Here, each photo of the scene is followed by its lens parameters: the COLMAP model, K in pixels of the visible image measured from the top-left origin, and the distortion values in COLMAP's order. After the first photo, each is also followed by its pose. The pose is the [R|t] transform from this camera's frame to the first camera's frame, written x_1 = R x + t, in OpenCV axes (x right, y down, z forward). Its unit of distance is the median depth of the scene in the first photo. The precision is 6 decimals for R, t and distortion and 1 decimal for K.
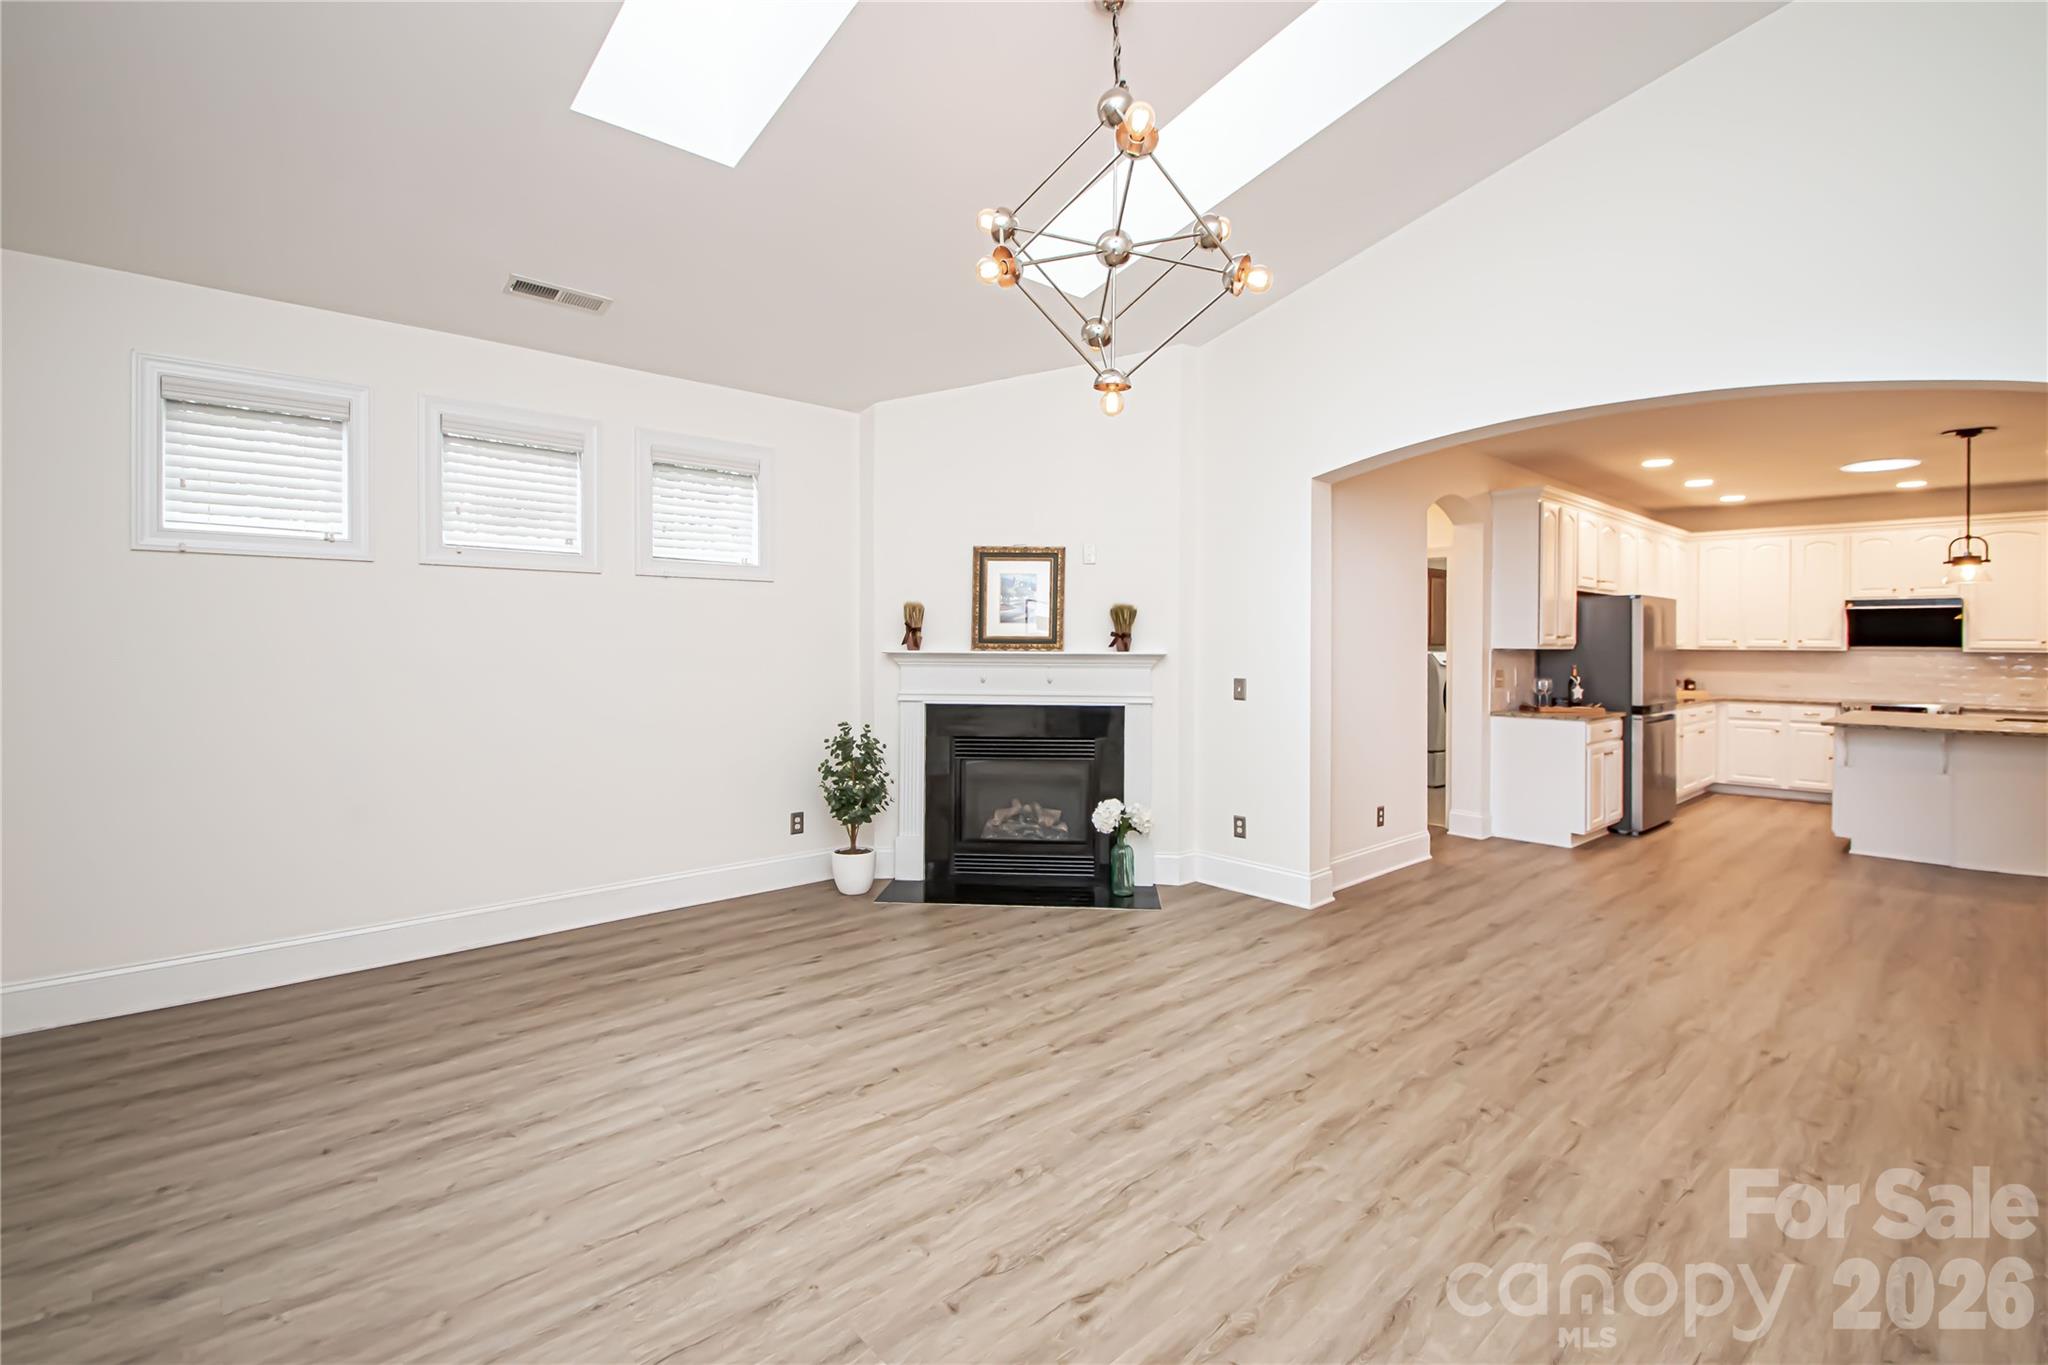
lens RADIAL K [[943.1, 0, 1004.9], [0, 943.1, 624.3], [0, 0, 1]] dist [0.004734, -0.009916]
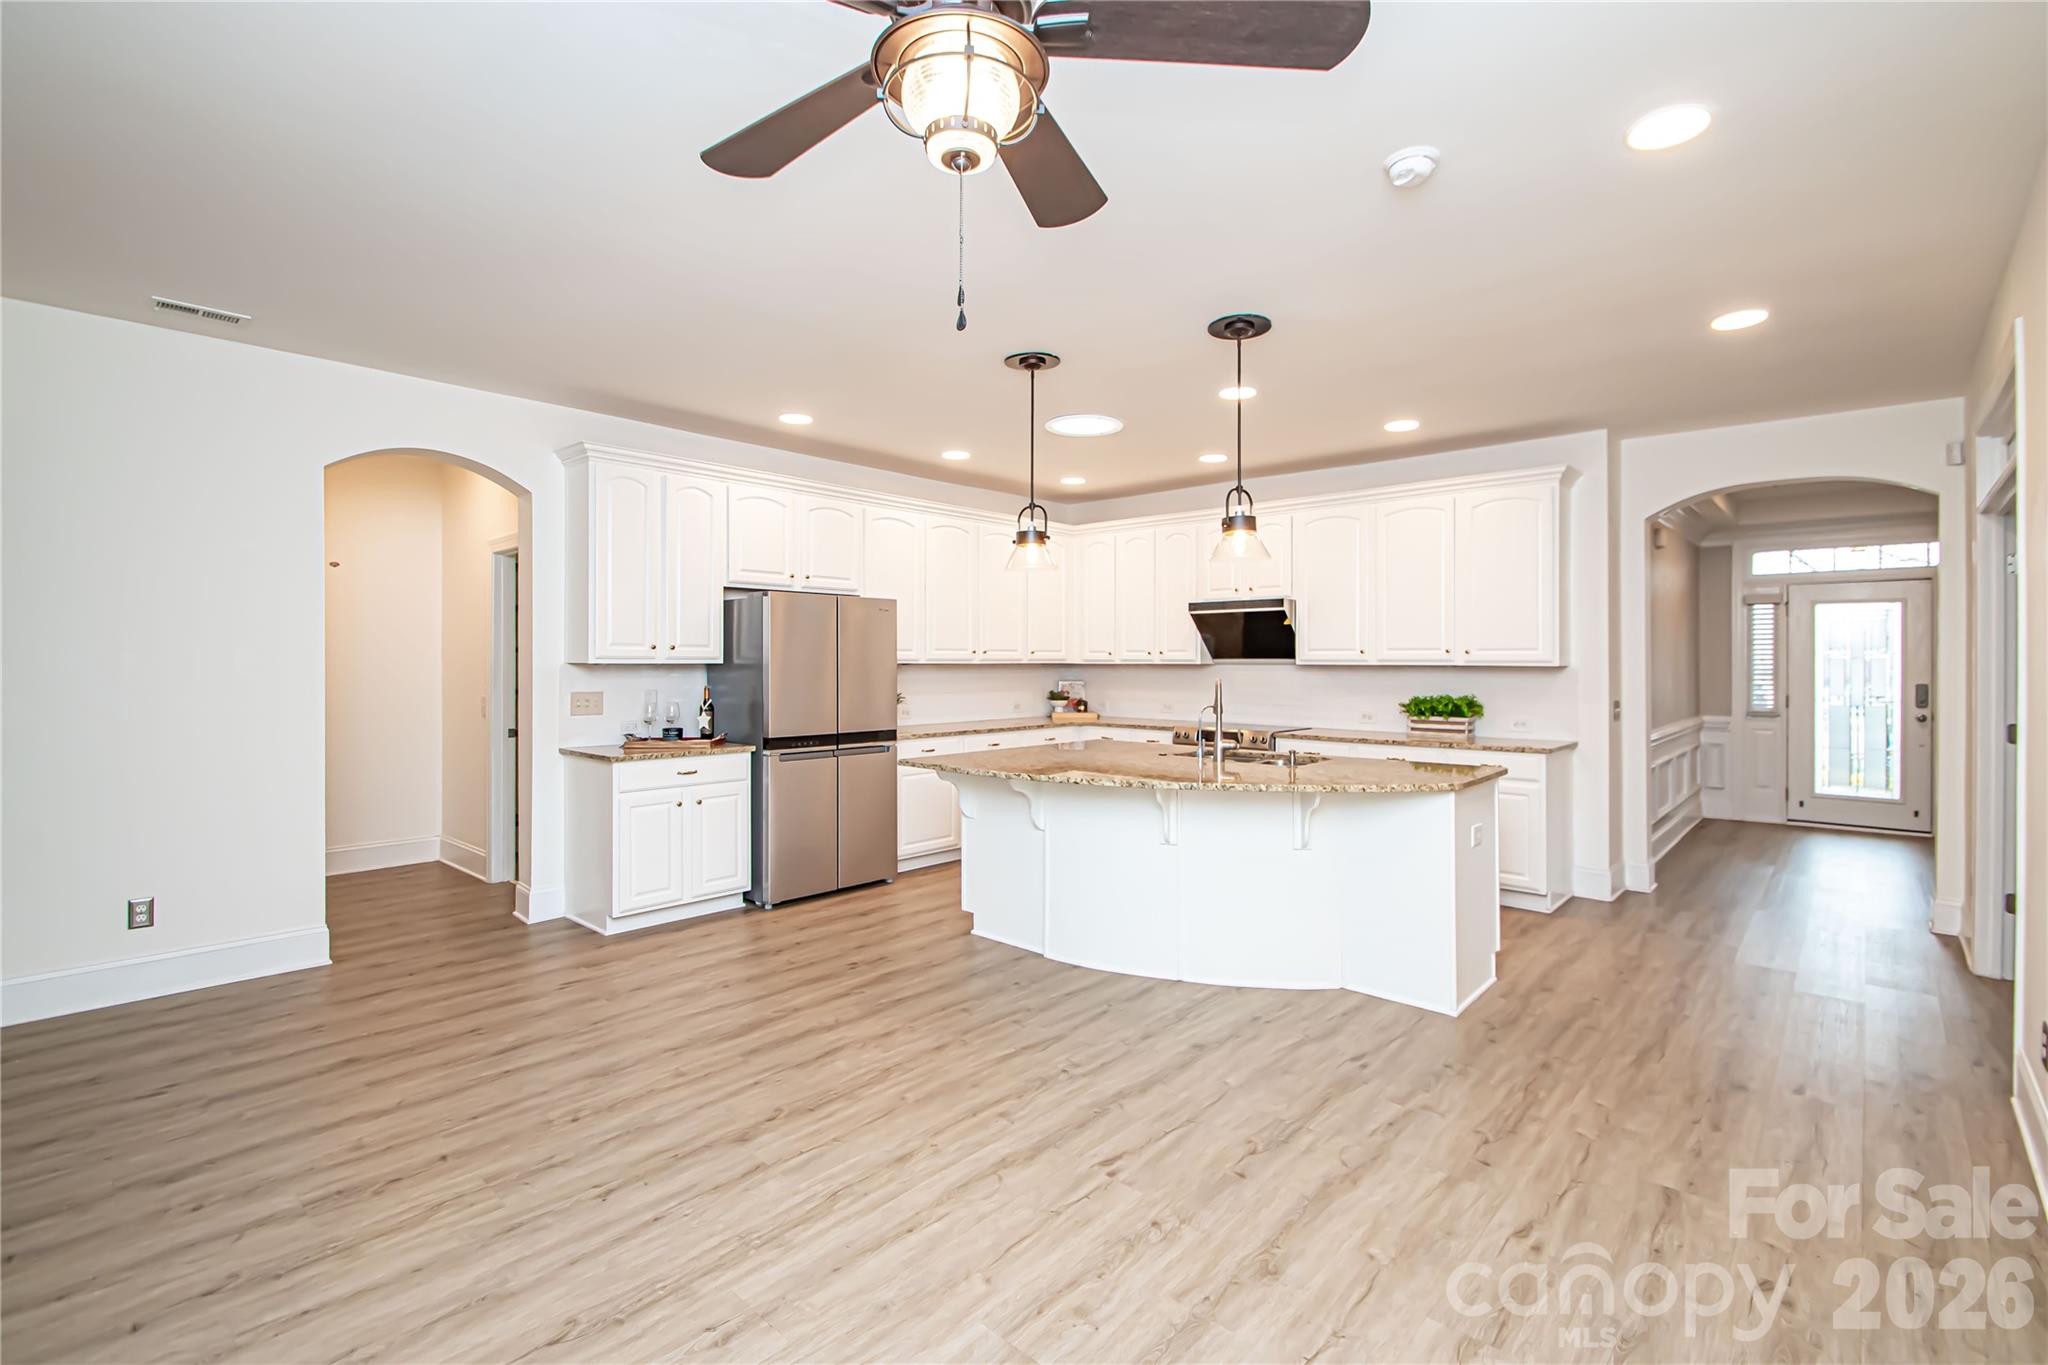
lens RADIAL K [[943.1, 0, 960.0], [0, 943.1, 650.7], [0, 0, 1]] dist [0.004734, -0.009916]
pose [[0.998244, -0.005964, 0.058939, 0.617078], [0.005377, 0.999934, 0.010114, 0.006556], [-0.058995, -0.009779, 0.998210, 0.179231]]
